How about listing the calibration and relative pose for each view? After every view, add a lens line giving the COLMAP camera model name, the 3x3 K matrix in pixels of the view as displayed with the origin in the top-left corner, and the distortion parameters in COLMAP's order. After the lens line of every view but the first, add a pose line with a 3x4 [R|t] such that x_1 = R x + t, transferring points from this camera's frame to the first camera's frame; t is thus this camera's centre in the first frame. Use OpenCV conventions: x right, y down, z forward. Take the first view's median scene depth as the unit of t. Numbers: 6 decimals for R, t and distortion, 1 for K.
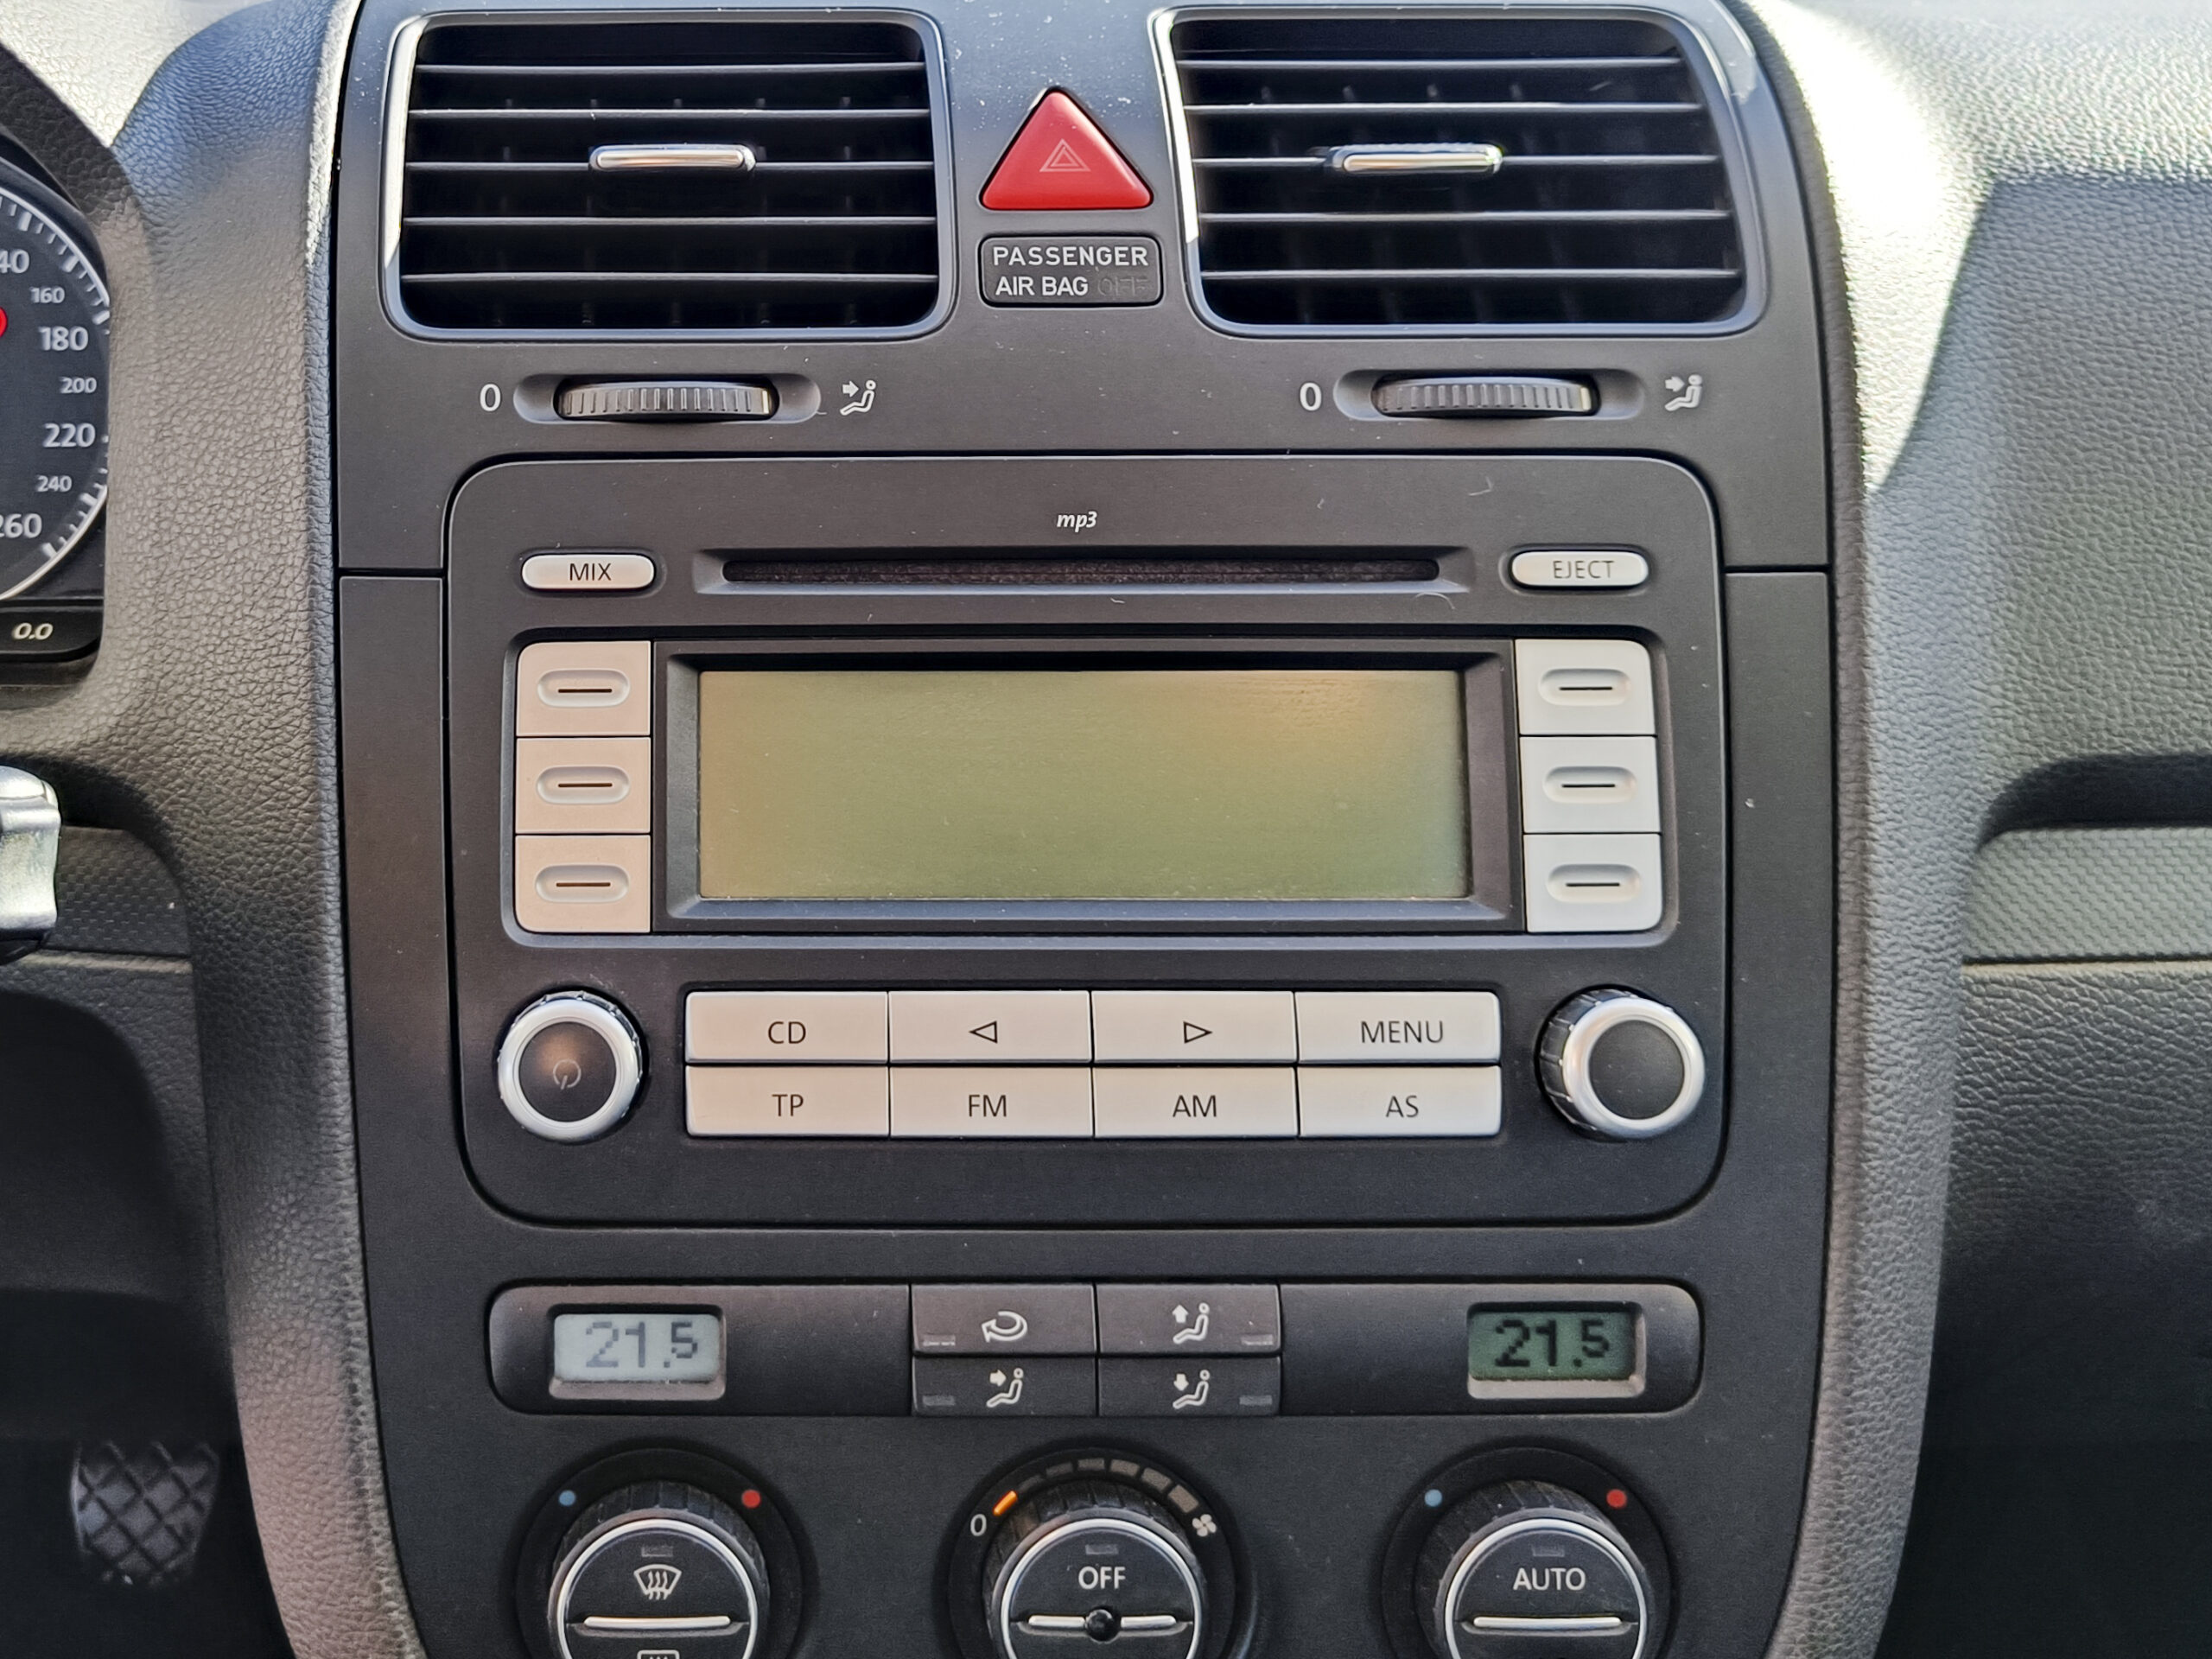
lens RADIAL K [[1668.7, 0, 1106.0], [0, 1668.7, 829.5], [0, 0, 1]] dist [-0.002072, -0.004931]
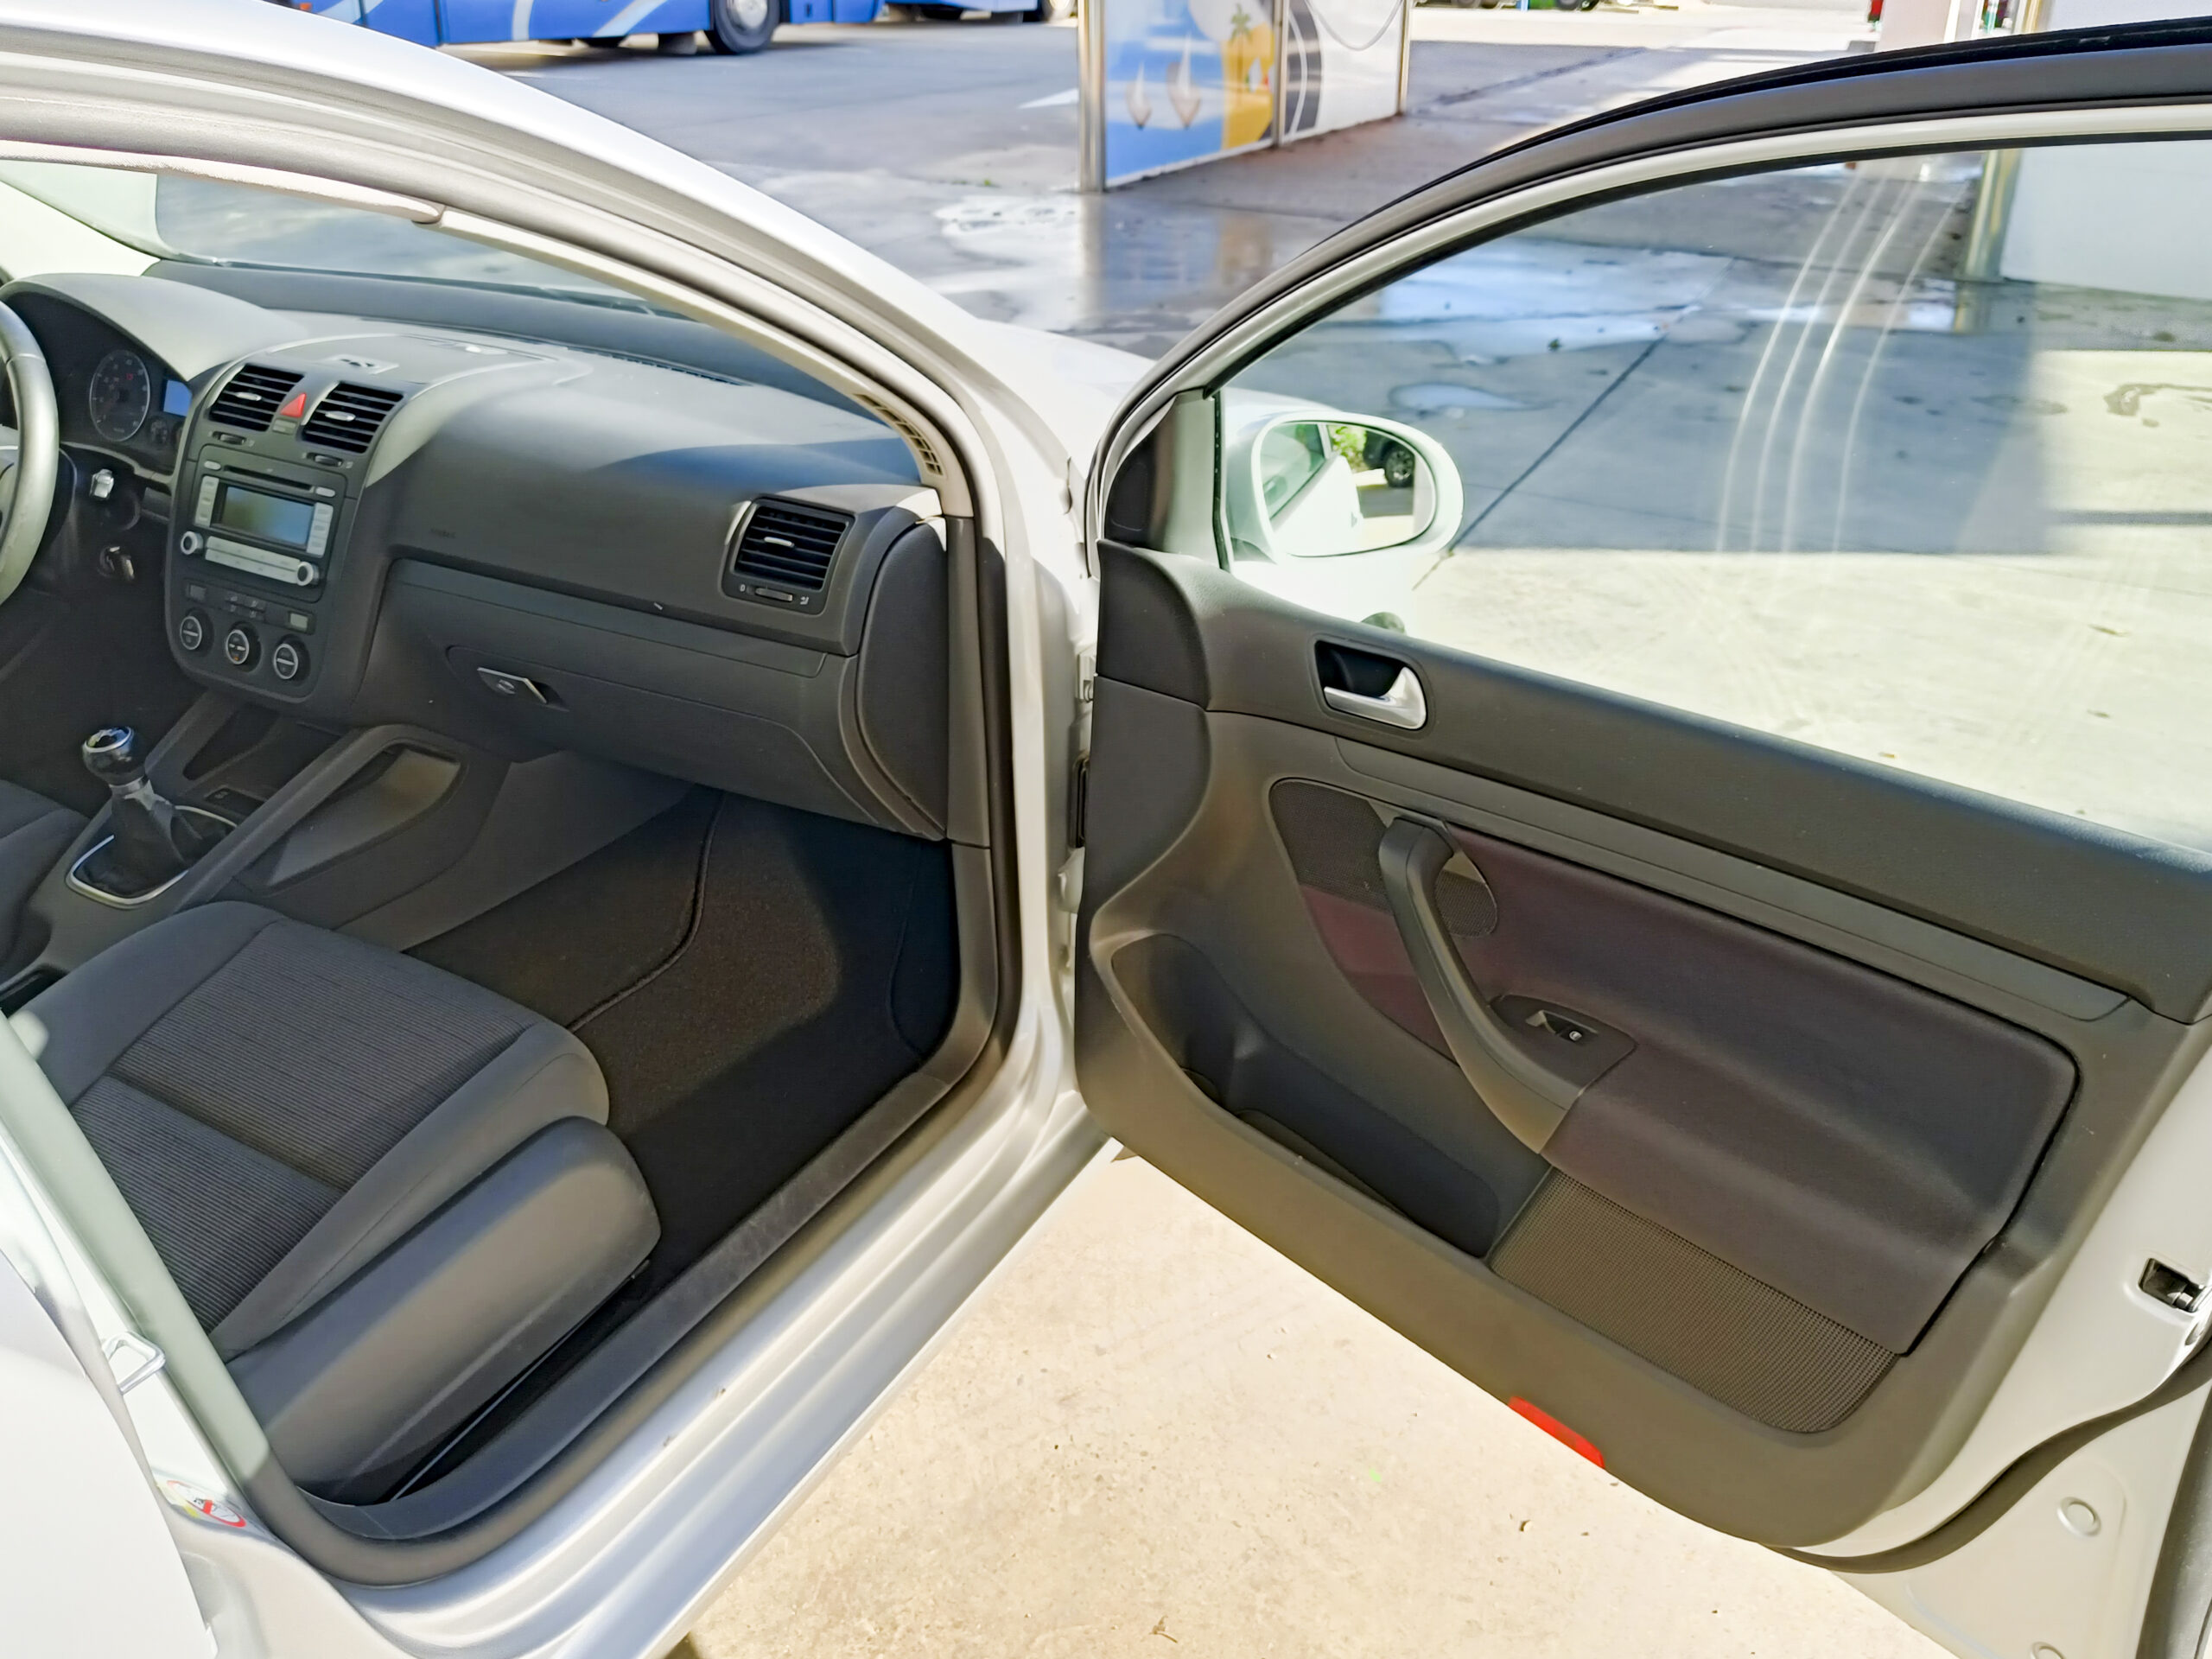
lens RADIAL K [[1668.7, 0, 1106.0], [0, 1668.7, 829.5], [0, 0, 1]] dist [-0.002072, -0.004931]
pose [[0.888005, 0.241504, -0.391310, 5.016029], [-0.206354, 0.969772, 0.130229, -0.318331], [0.410933, -0.034896, 0.910998, -3.070481]]
